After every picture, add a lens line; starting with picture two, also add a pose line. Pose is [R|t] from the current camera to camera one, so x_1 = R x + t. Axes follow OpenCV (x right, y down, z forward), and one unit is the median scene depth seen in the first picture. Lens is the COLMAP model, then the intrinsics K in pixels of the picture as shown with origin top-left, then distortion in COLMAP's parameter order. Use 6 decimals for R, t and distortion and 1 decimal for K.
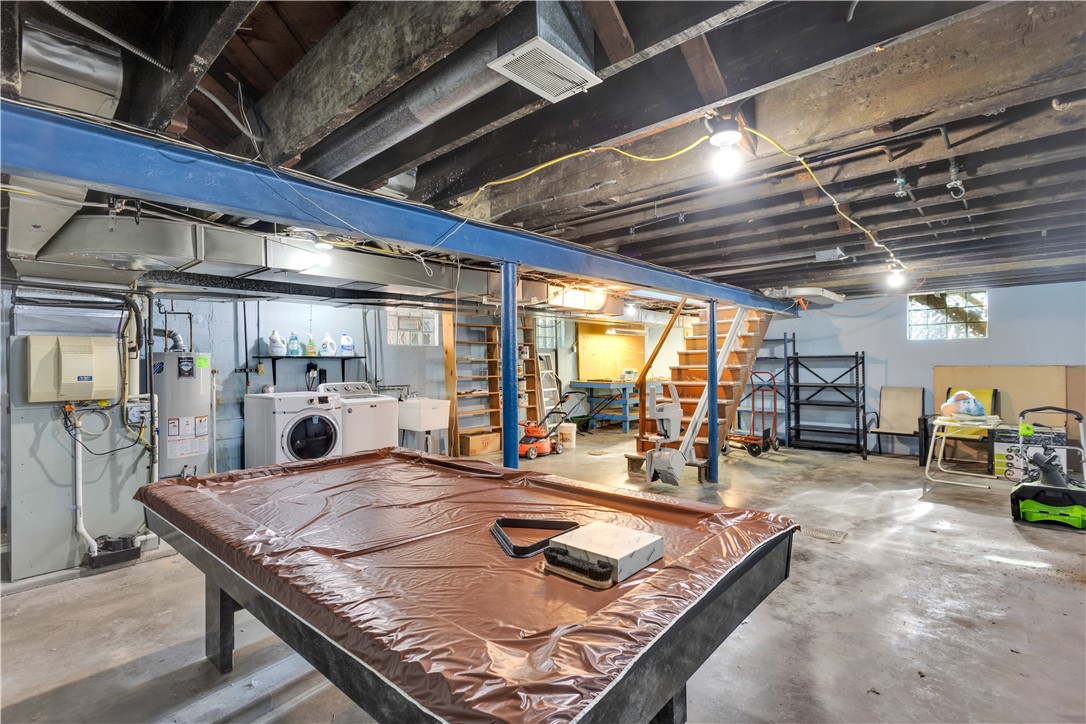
lens RADIAL K [[516.1, 0, 544.5], [0, 516.1, 360.9], [0, 0, 1]] dist [0.000271, 0.000654]
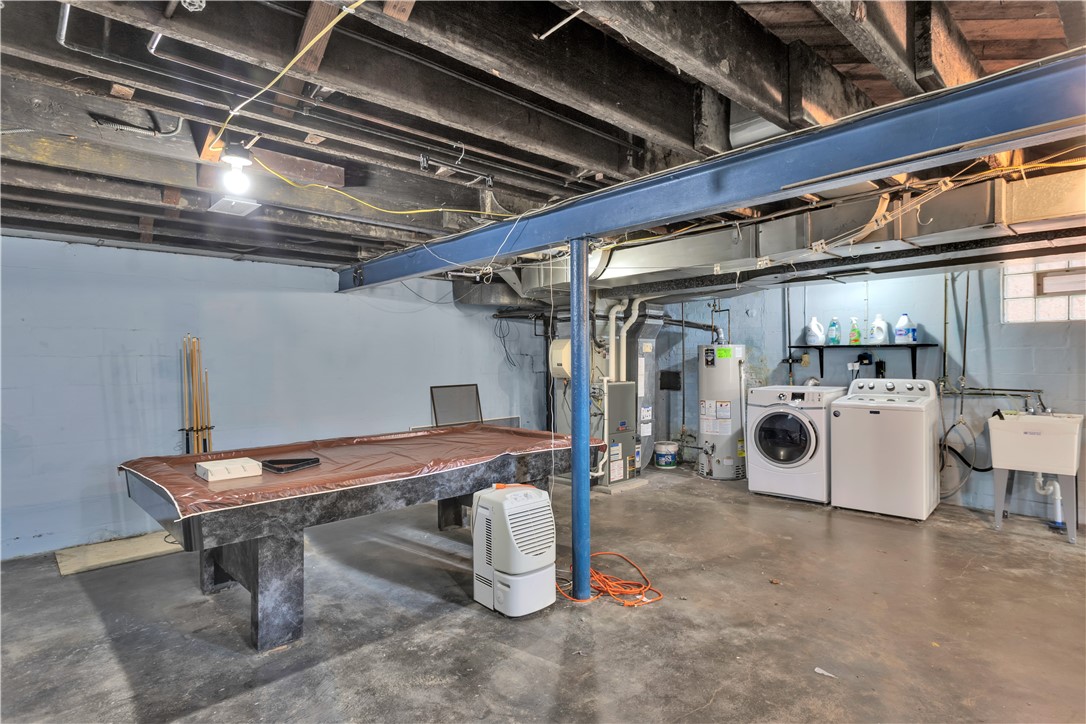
lens RADIAL K [[584.5, 0, 543.0], [0, 584.5, 362.0], [0, 0, 1]] dist [0.000435, 0.000239]
pose [[-0.071813, 0.016322, -0.997285, 0.539361], [0.010281, 0.999825, 0.015624, -0.001266], [0.997365, -0.009131, -0.071968, 0.610130]]
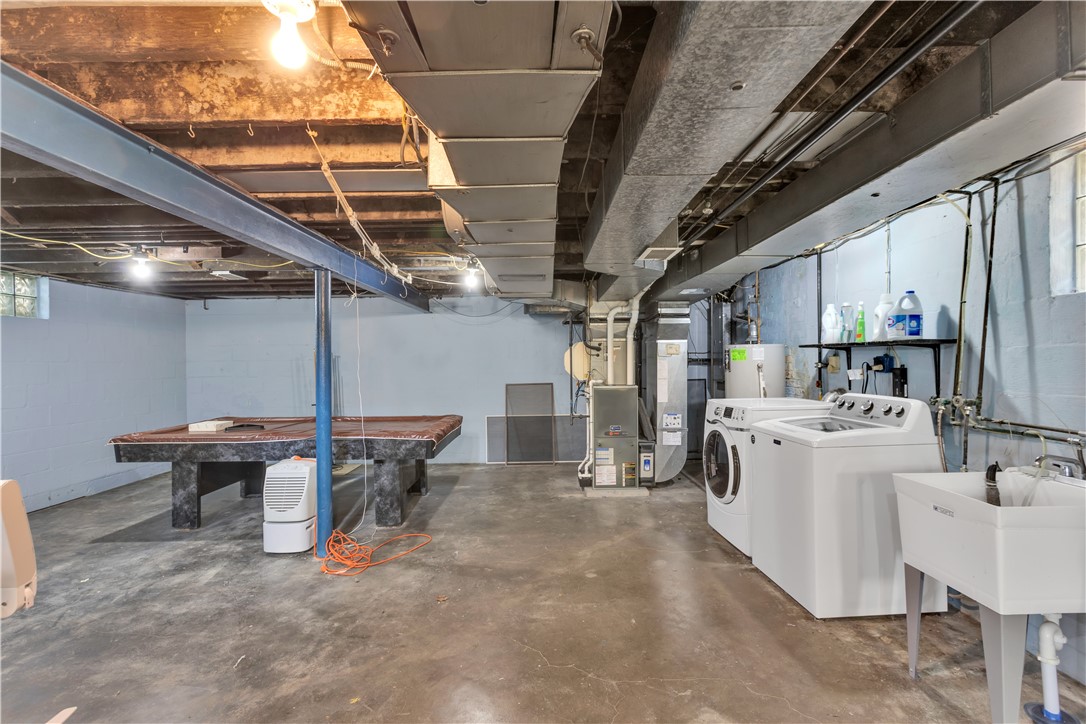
lens RADIAL K [[516.1, 0, 544.5], [0, 516.1, 360.9], [0, 0, 1]] dist [0.000271, 0.000654]
pose [[-0.750833, 0.017688, -0.660255, 0.175308], [0.017691, 0.999821, 0.006667, 0.001066], [0.660255, -0.006675, -0.751012, 1.262990]]
